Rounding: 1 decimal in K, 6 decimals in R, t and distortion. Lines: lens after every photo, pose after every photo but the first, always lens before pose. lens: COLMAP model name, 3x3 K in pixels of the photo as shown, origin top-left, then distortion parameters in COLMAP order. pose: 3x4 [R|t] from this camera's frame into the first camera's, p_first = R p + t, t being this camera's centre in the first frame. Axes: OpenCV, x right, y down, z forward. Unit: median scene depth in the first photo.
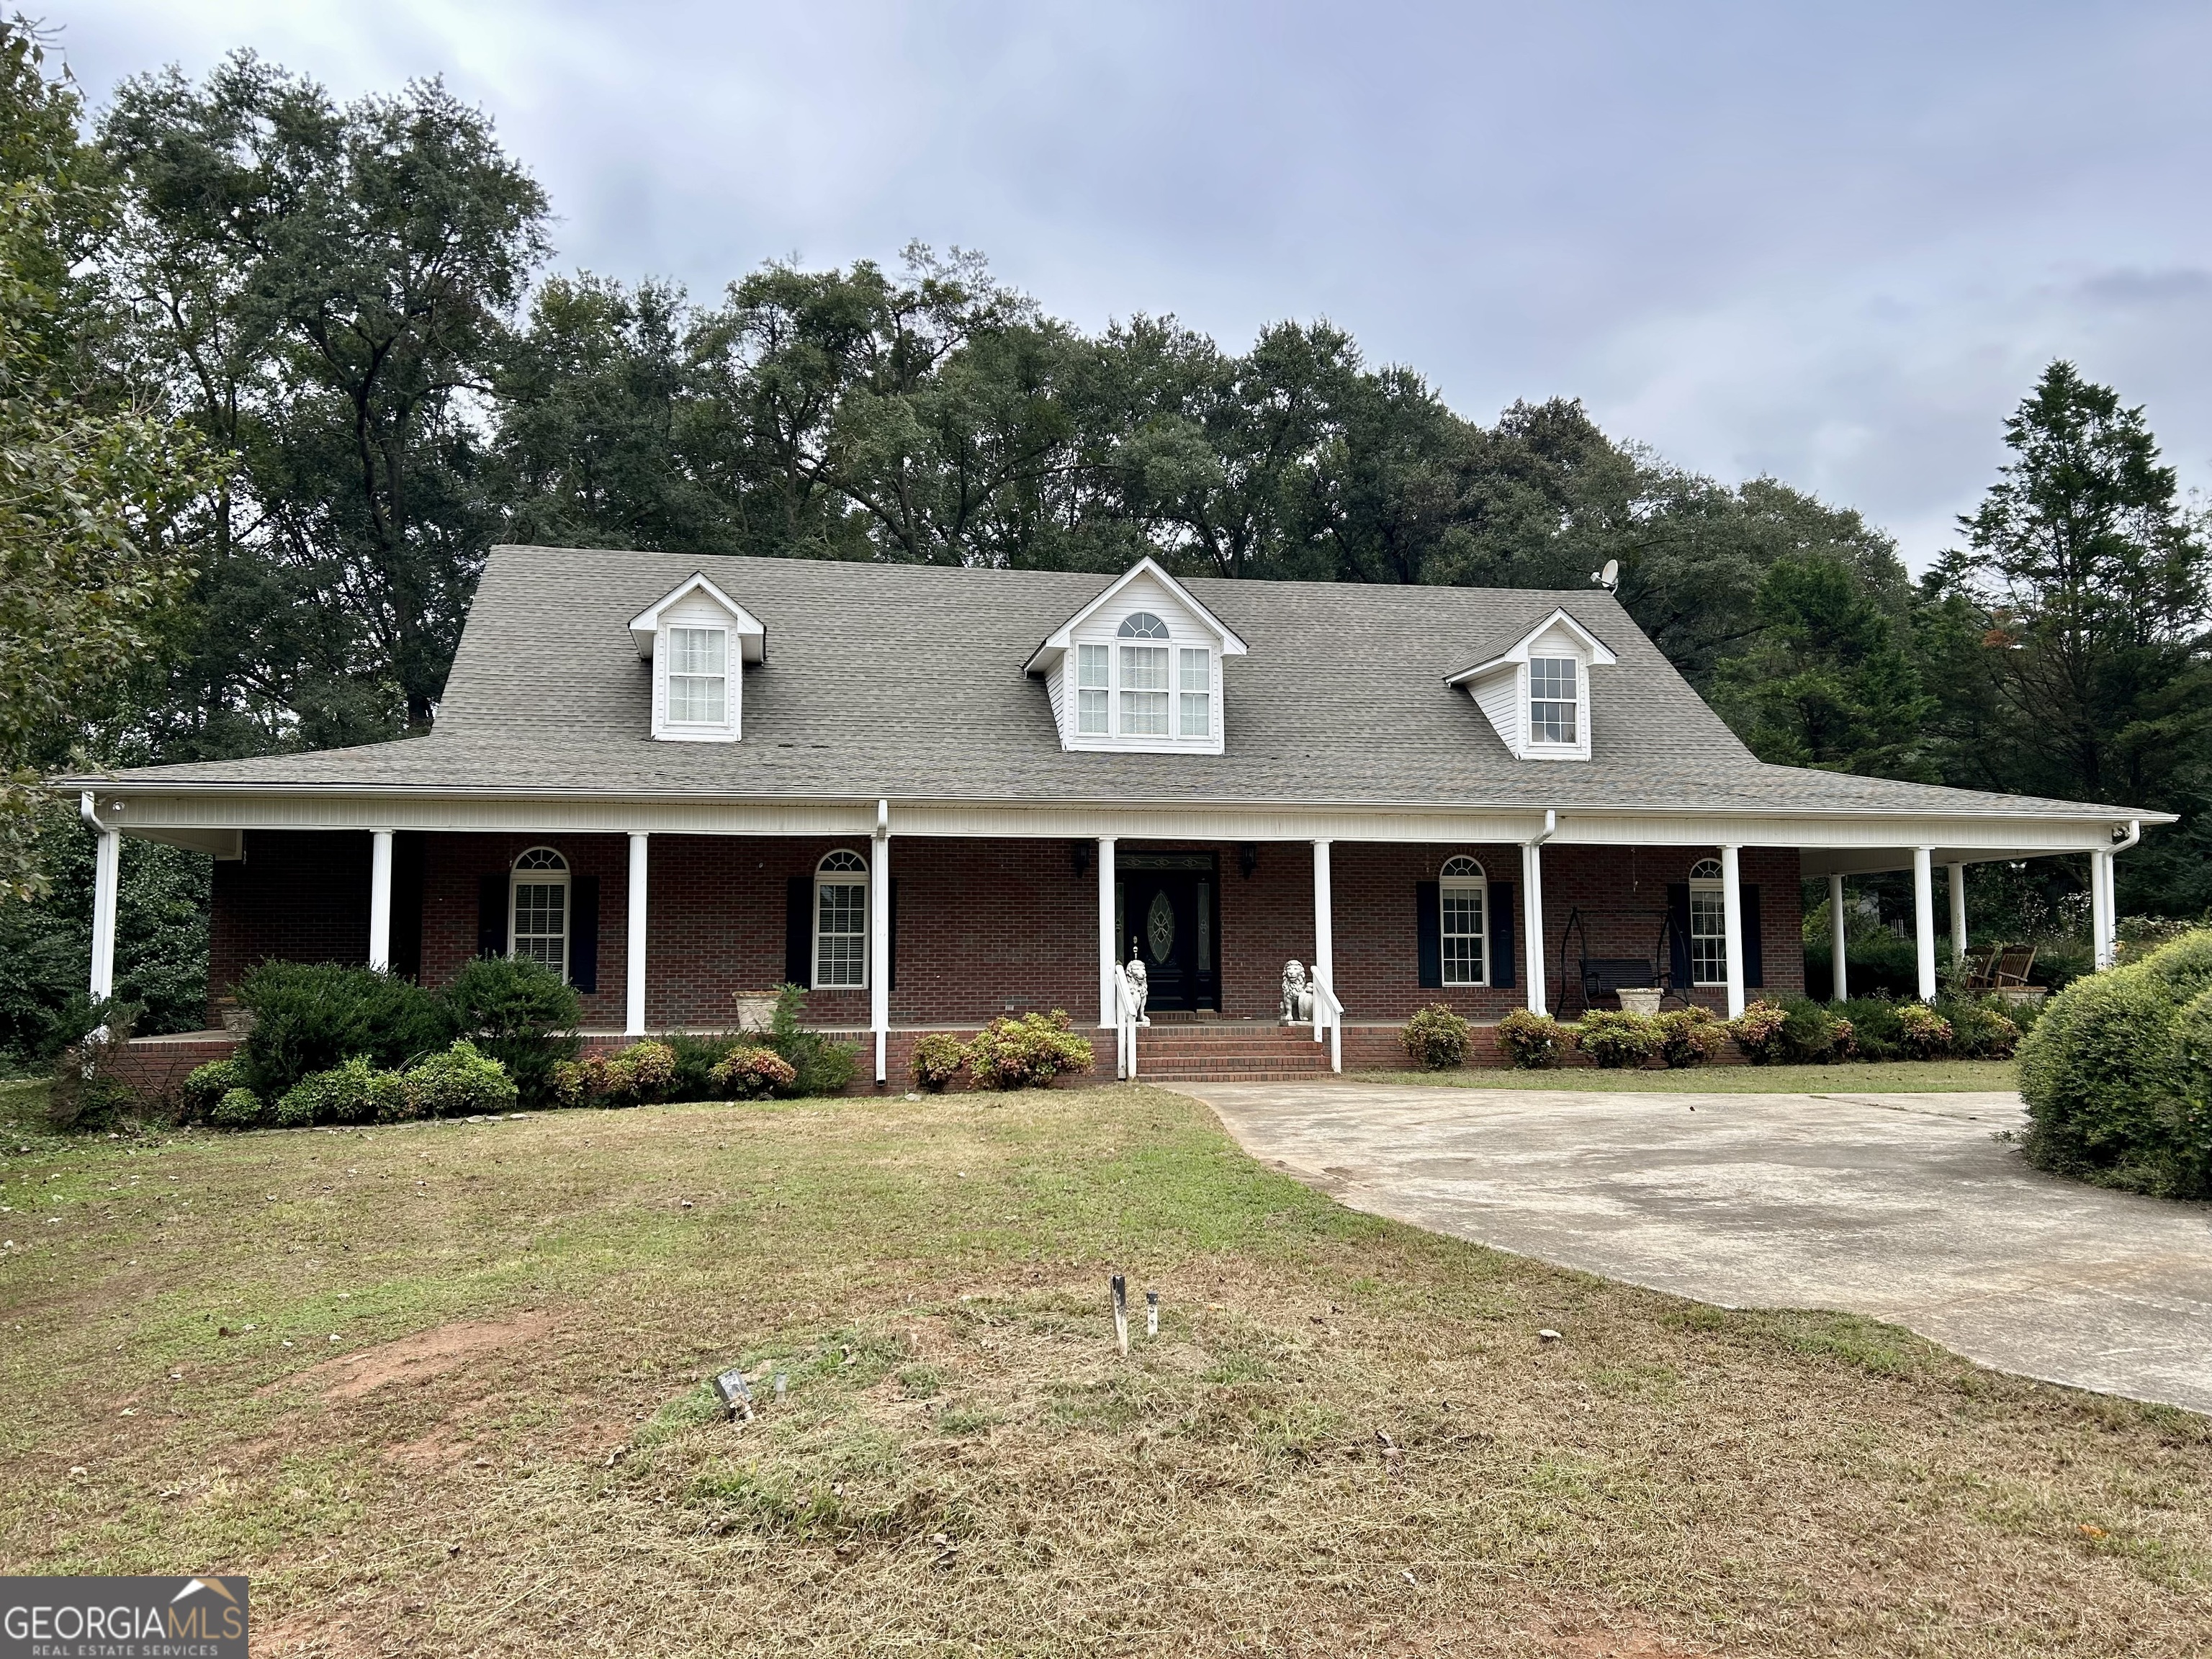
lens RADIAL K [[1662.3, 0, 1090.8], [0, 1662.3, 827.6], [0, 0, 1]] dist [0.060625, -0.055835]
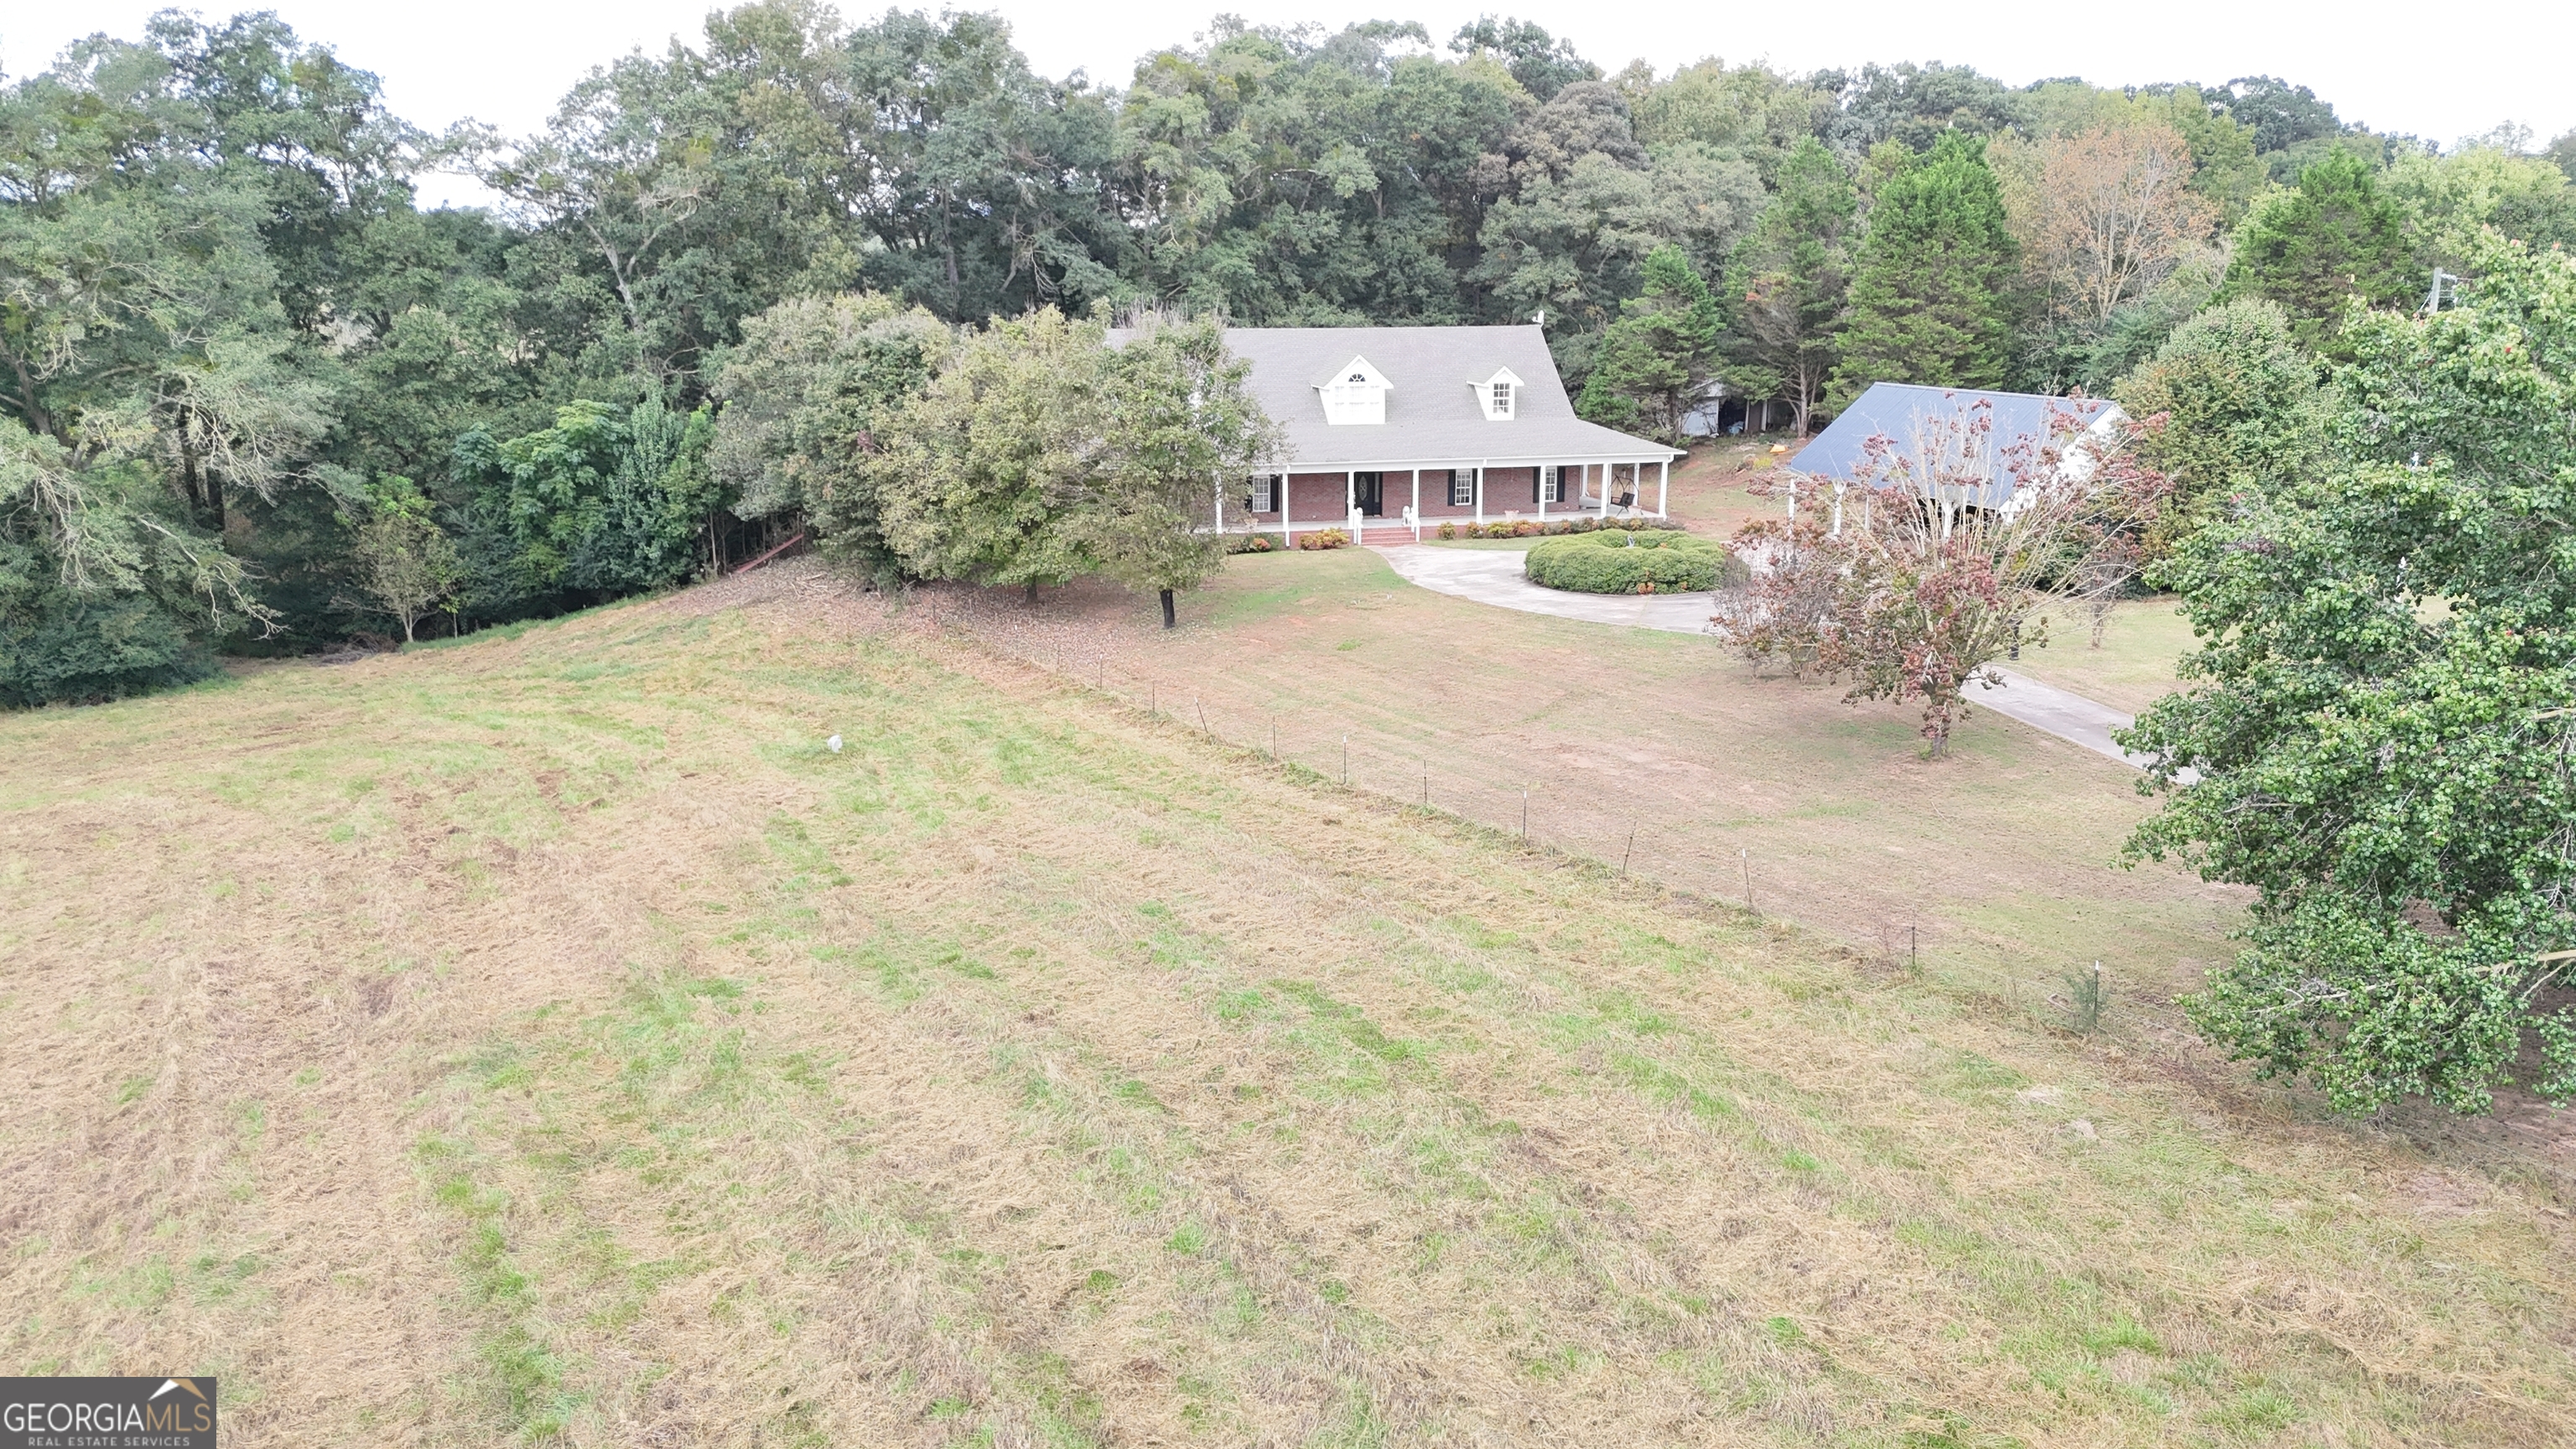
lens RADIAL K [[1898.4, 0, 1281.3], [0, 1898.4, 727.8], [0, 0, 1]] dist [0.072409, -0.058380]
pose [[0.998435, -0.013390, 0.054291, -0.288671], [-0.004057, 0.951005, 0.309148, -0.572046], [-0.055771, -0.308885, 0.949463, -2.319539]]
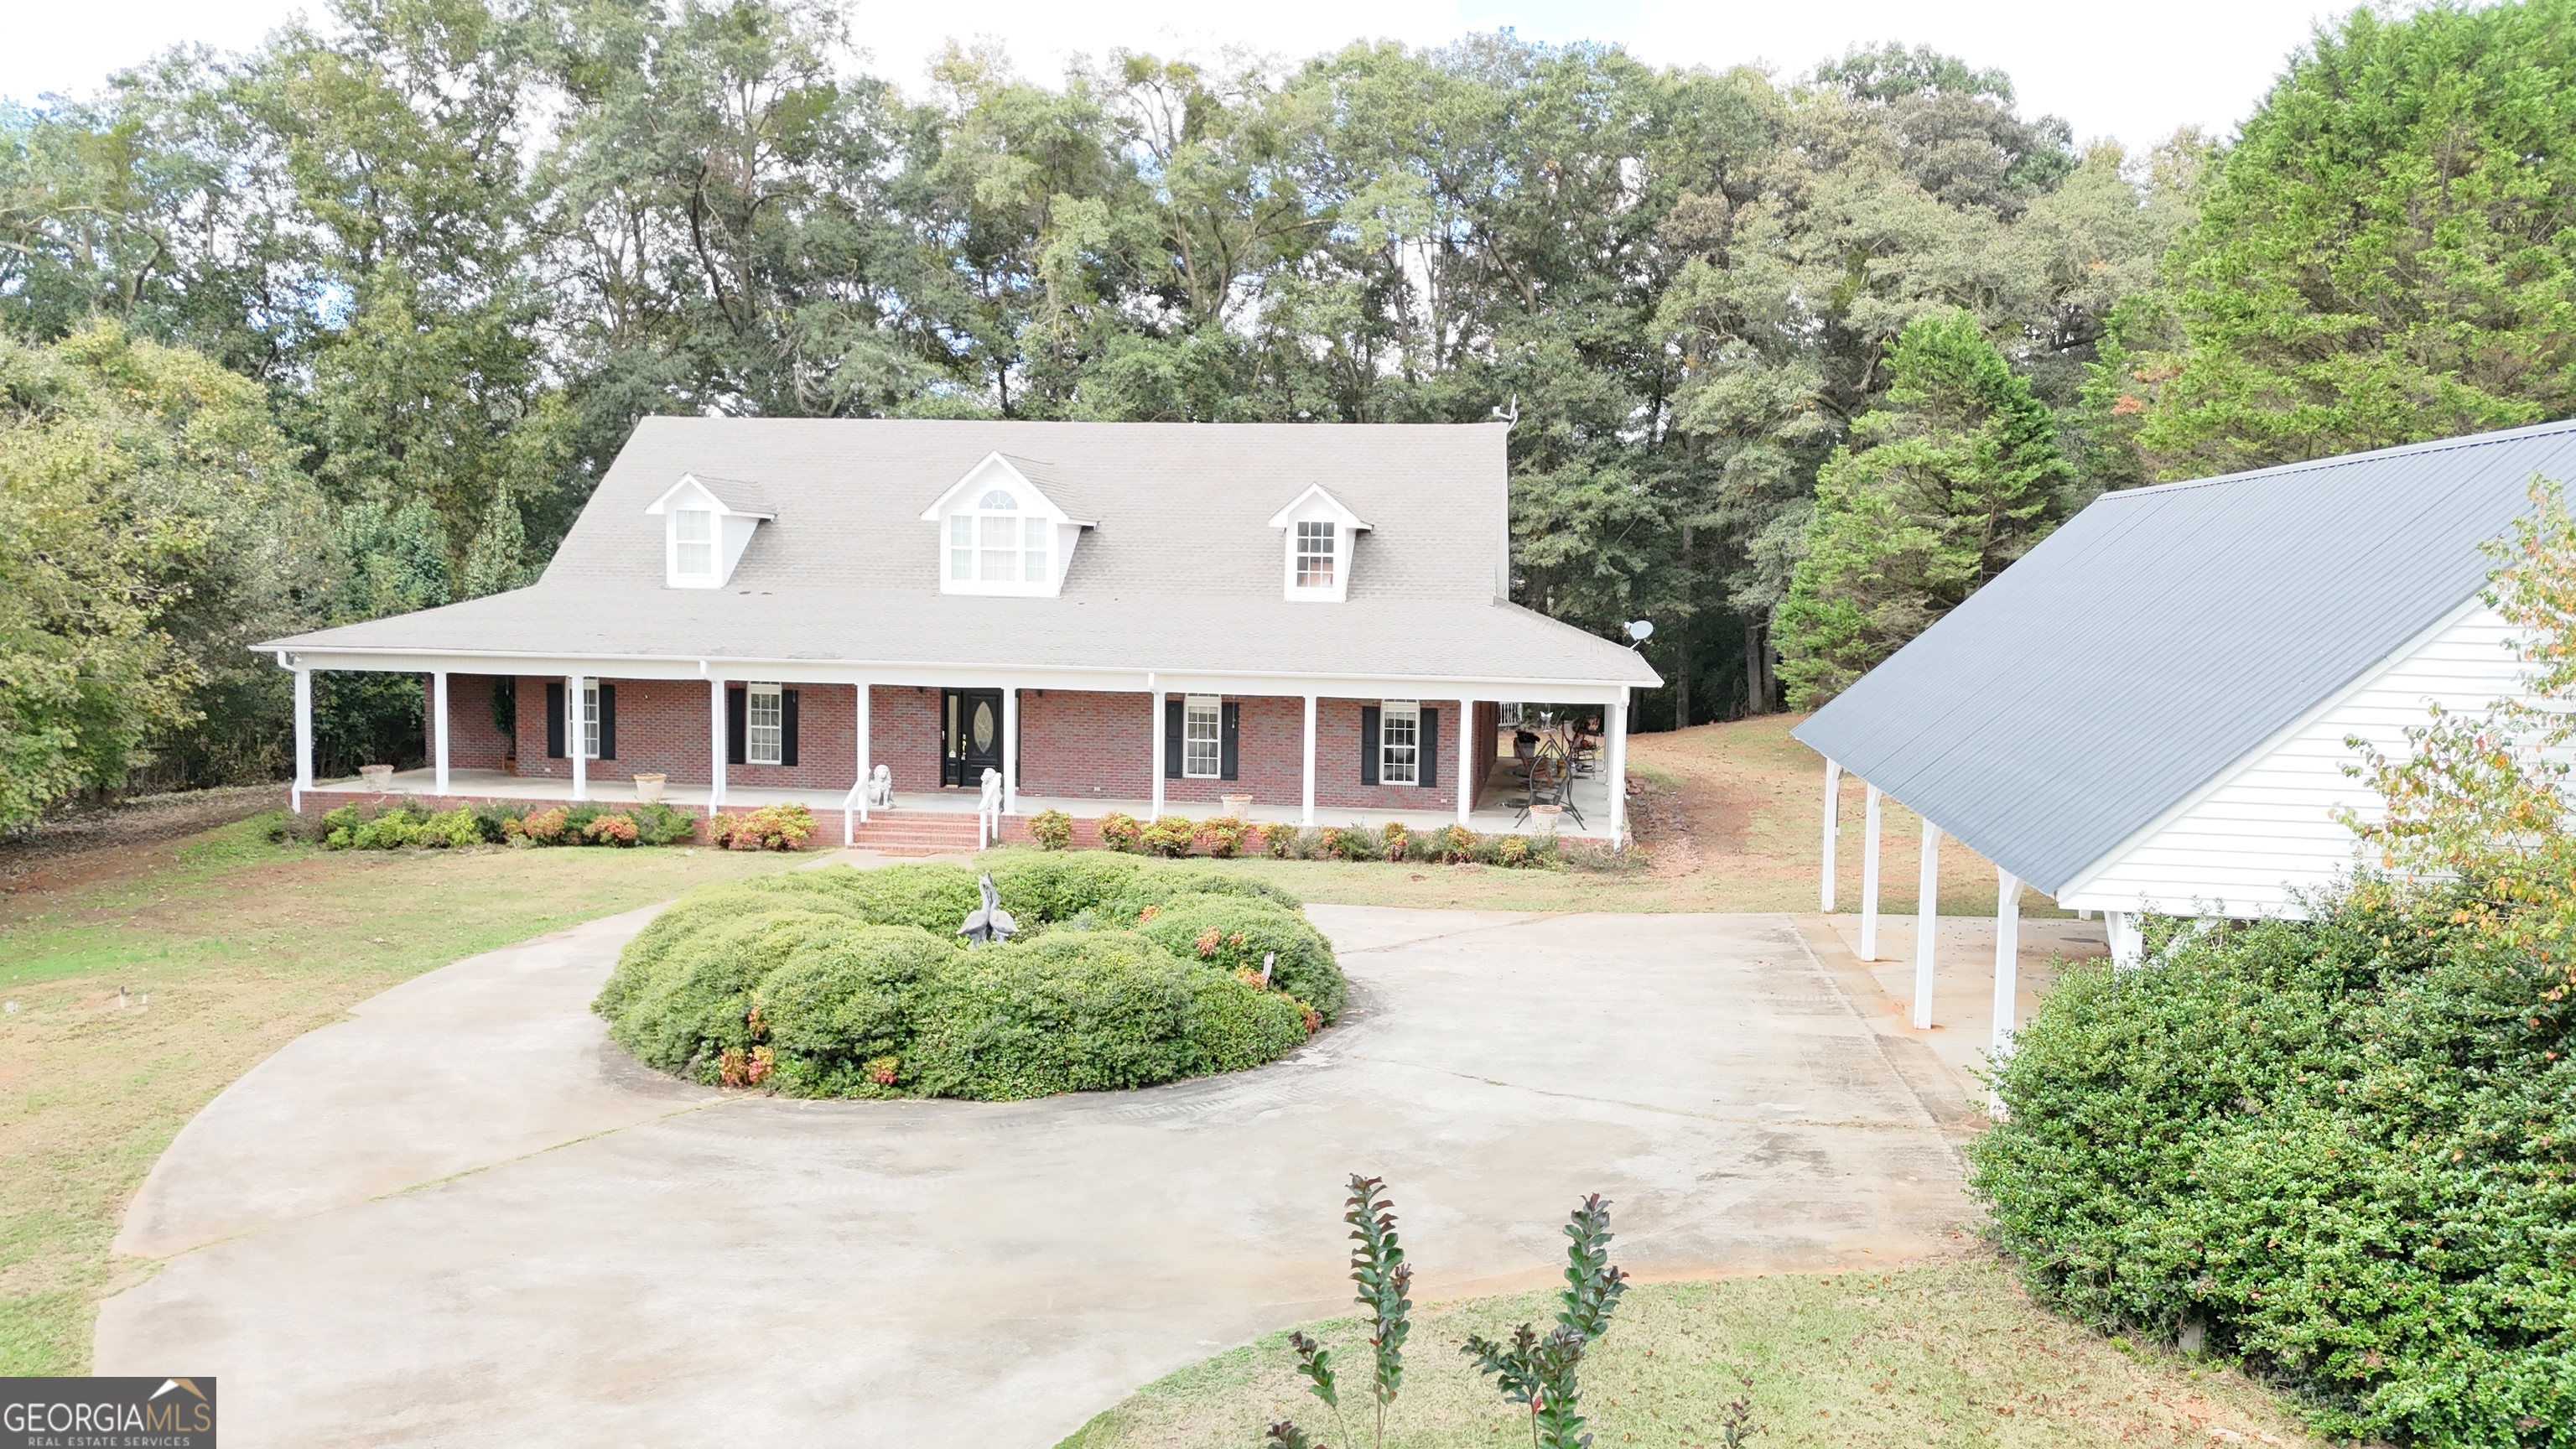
lens RADIAL K [[1898.4, 0, 1280.2], [0, 1898.4, 717.6], [0, 0, 1]] dist [0.072409, -0.058380]
pose [[0.942104, 0.043489, -0.332490, 0.790807], [0.009840, 0.987542, 0.157049, -0.193132], [0.335178, -0.151228, 0.929939, -0.398062]]
